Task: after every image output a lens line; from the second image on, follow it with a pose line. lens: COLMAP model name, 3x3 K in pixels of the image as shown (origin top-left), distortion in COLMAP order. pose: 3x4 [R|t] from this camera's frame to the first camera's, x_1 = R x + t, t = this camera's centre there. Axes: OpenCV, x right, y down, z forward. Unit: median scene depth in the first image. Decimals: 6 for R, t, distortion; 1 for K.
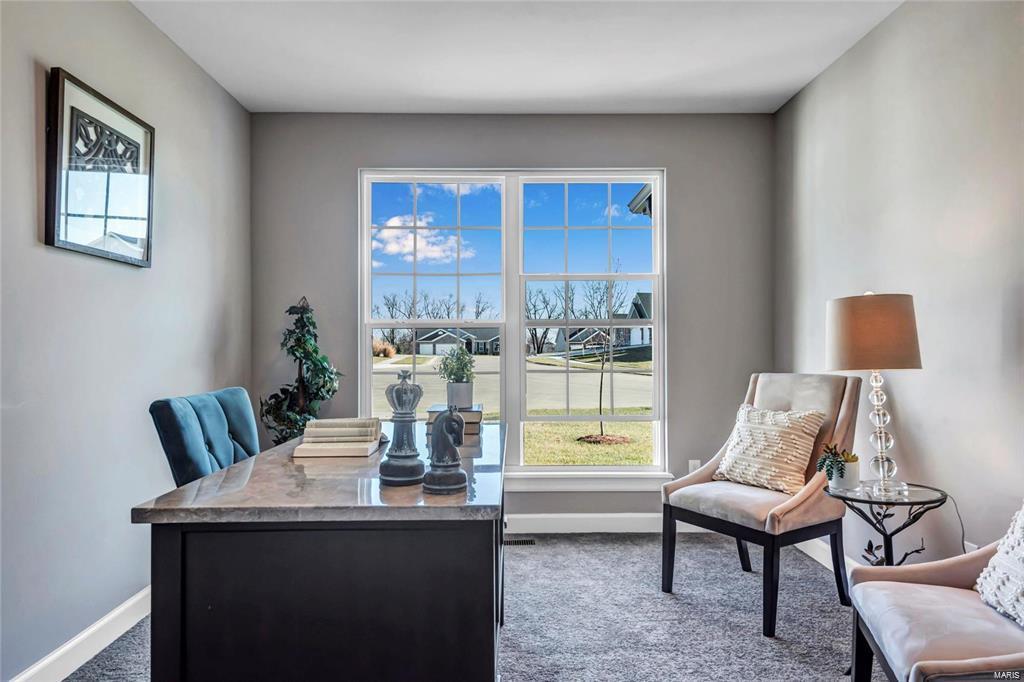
lens RADIAL K [[629.4, 0, 512.5], [0, 629.4, 339.2], [0, 0, 1]] dist [0.038419, -0.017493]
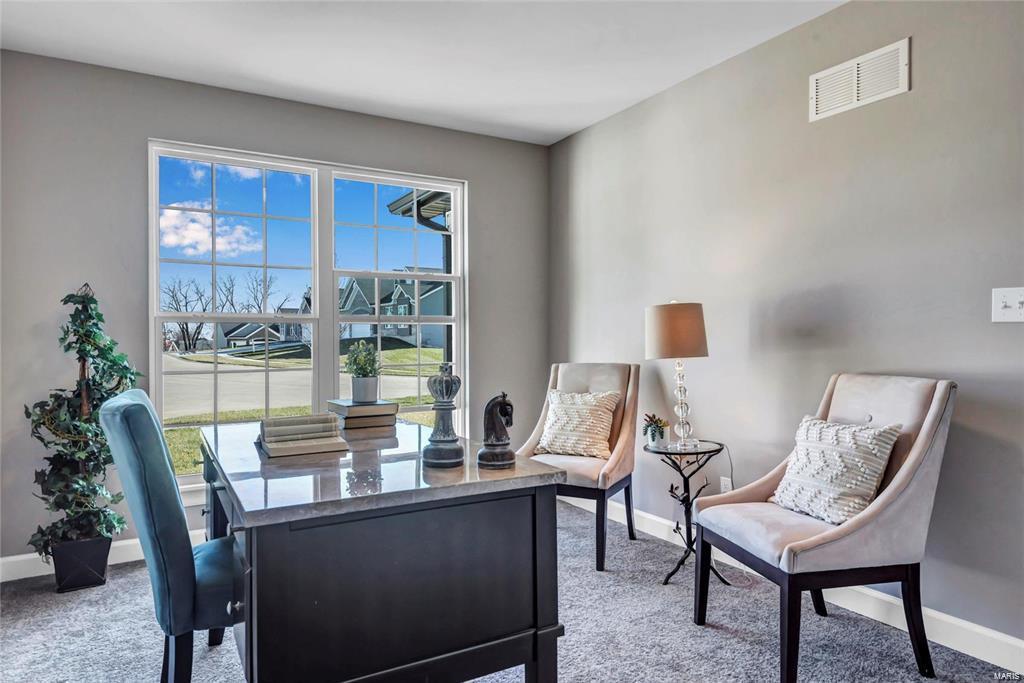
lens RADIAL K [[629.4, 0, 502.8], [0, 629.4, 336.9], [0, 0, 1]] dist [0.038419, -0.017493]
pose [[0.878577, 0.000640, 0.477601, -0.358296], [-0.001987, 0.999995, 0.002313, 0.000532], [-0.477597, -0.002981, 0.878574, -0.007465]]
